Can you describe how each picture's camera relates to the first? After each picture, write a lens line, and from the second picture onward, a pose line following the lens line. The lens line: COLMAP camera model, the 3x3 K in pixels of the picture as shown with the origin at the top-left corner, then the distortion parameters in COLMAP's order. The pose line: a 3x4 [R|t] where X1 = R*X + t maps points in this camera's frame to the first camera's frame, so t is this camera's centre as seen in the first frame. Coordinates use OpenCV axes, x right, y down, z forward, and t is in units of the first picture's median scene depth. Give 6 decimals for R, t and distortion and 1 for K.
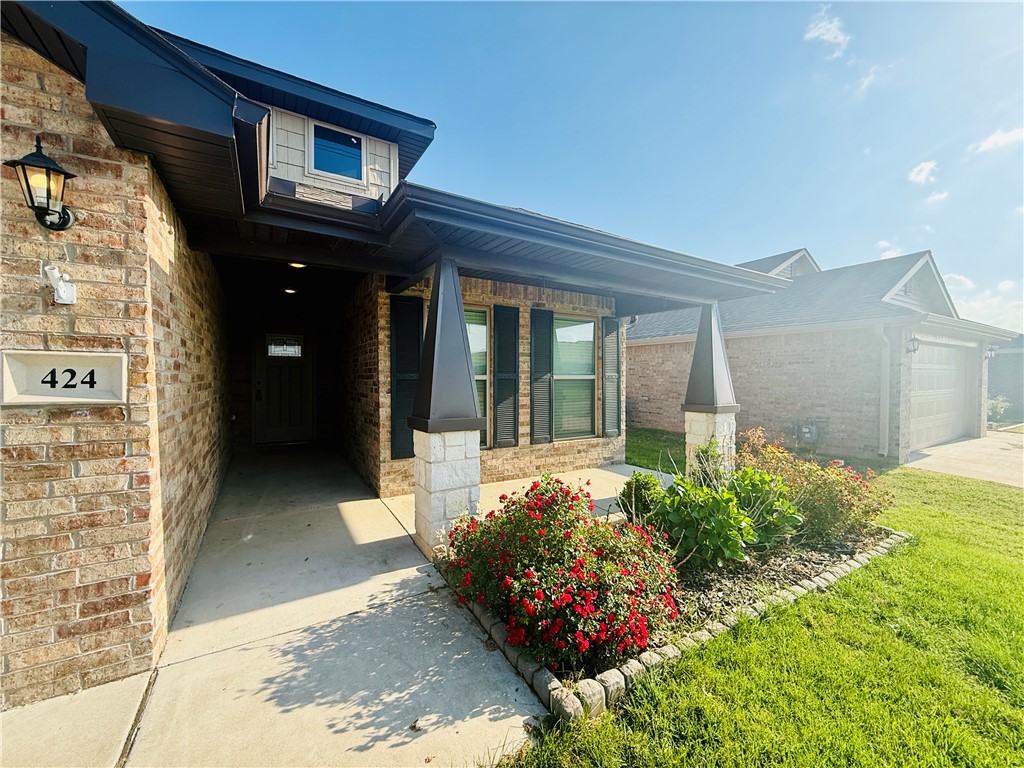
lens RADIAL K [[409.9, 0, 512.8], [0, 409.9, 384.1], [0, 0, 1]] dist [-0.000291, 0.000856]
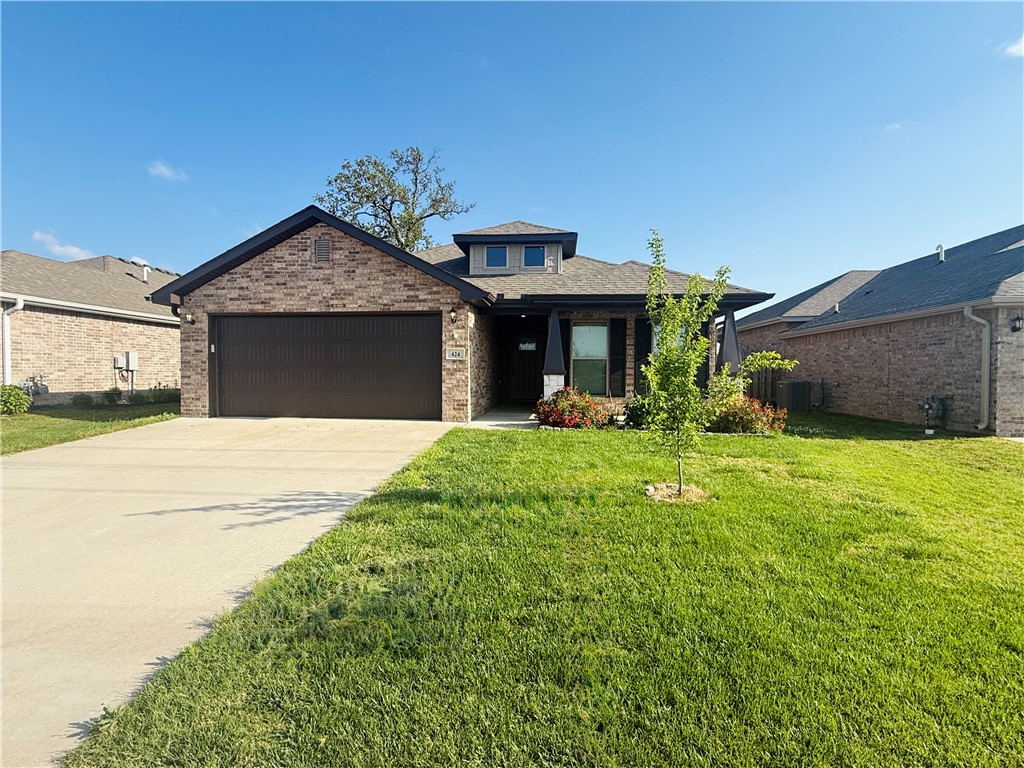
lens RADIAL K [[507.7, 0, 513.0], [0, 507.7, 382.3], [0, 0, 1]] dist [0.000623, -0.000059]
pose [[0.805178, 0.012286, -0.592906, 0.996682], [-0.015090, 0.999886, 0.000228, 0.102254], [0.592841, 0.008764, 0.805272, -1.131955]]
